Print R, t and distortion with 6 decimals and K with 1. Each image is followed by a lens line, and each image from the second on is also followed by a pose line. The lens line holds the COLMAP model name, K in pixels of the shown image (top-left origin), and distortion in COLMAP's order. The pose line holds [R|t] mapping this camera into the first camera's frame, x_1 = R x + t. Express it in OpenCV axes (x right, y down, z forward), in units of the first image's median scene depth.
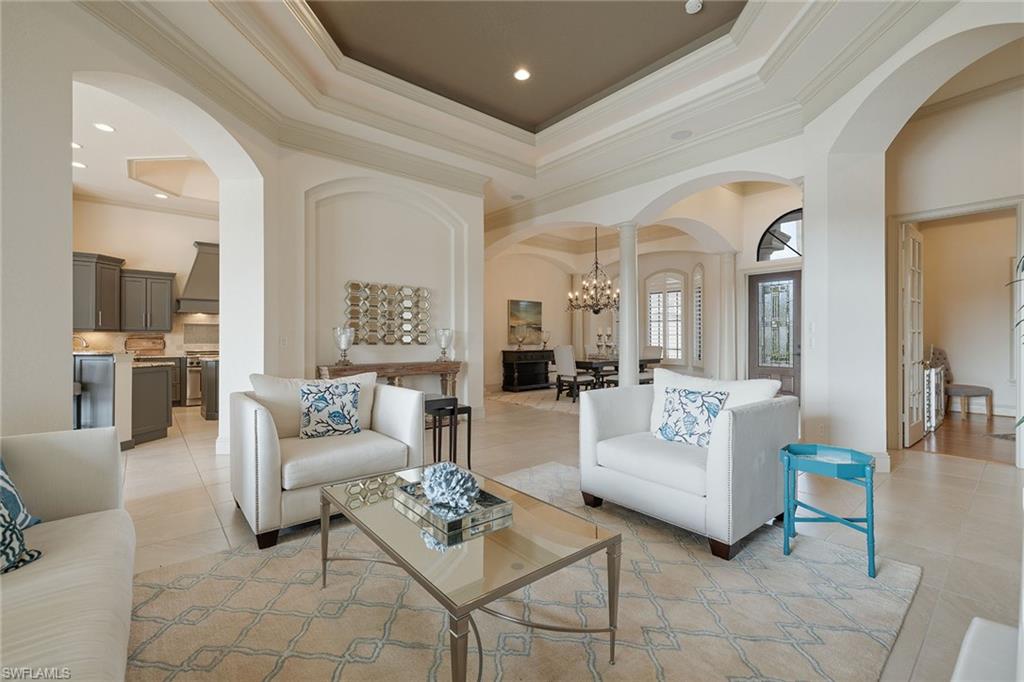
lens RADIAL K [[435.3, 0, 514.2], [0, 435.3, 340.1], [0, 0, 1]] dist [0.001624, -0.000272]
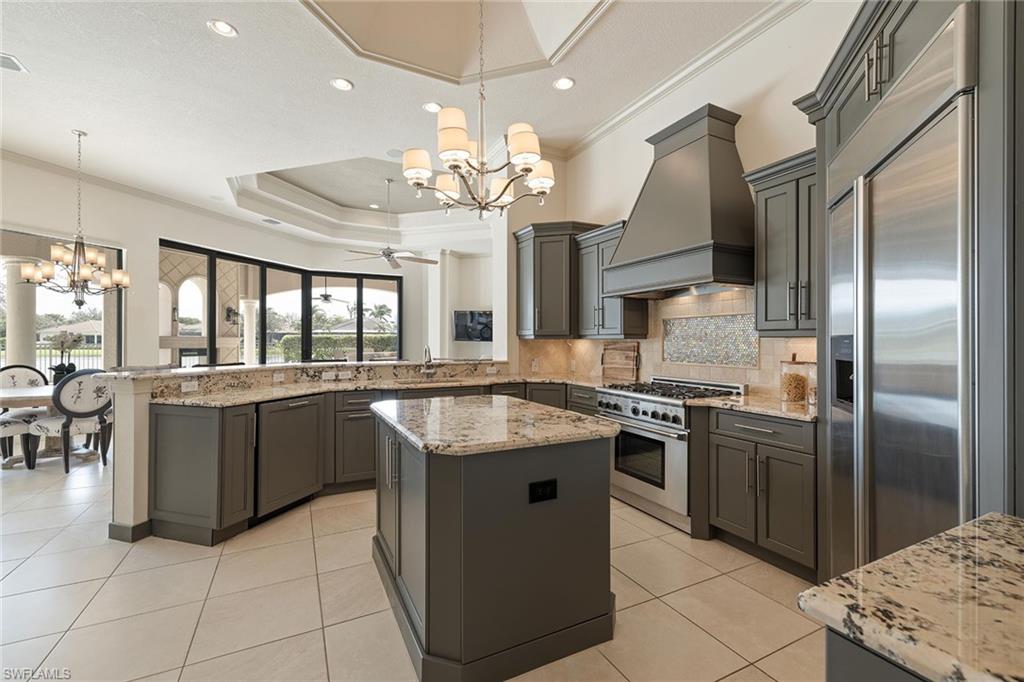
lens RADIAL K [[435.3, 0, 518.5], [0, 435.3, 339.3], [0, 0, 1]] dist [0.001624, -0.000272]
pose [[-0.238175, -0.002905, -0.971218, -0.267047], [0.002944, 0.999989, -0.003713, -0.015087], [0.971218, -0.003744, -0.238164, 1.026561]]
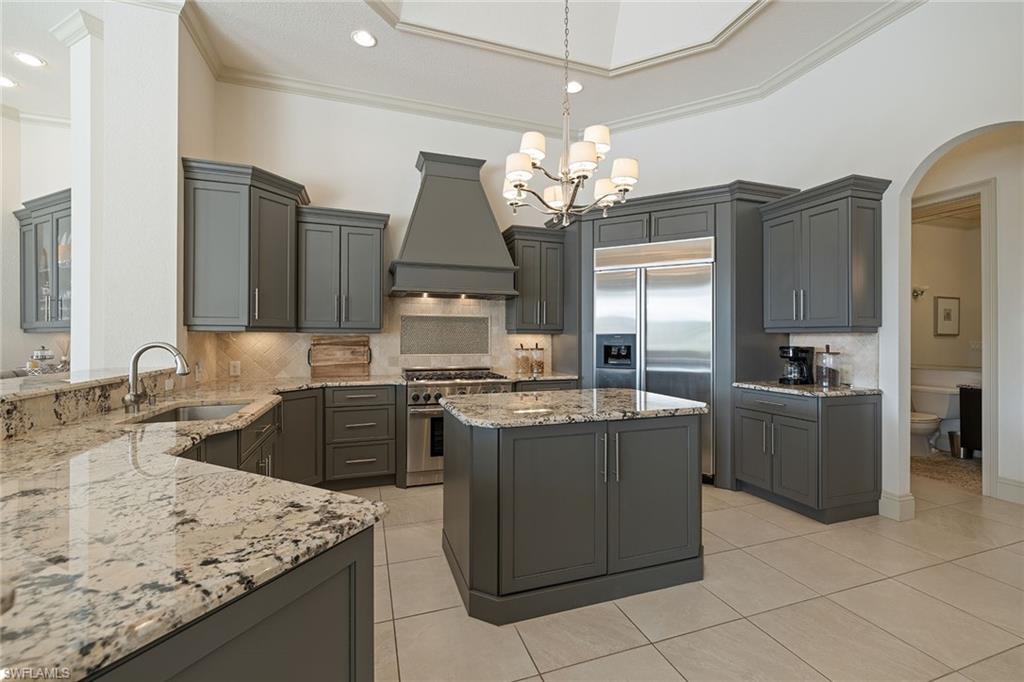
lens RADIAL K [[435.3, 0, 515.2], [0, 435.3, 337.3], [0, 0, 1]] dist [0.001624, -0.000272]
pose [[0.931723, 0.004728, -0.363140, -0.468143], [-0.004009, 0.999988, 0.002733, -0.014559], [0.363148, -0.001090, 0.931731, 0.598325]]
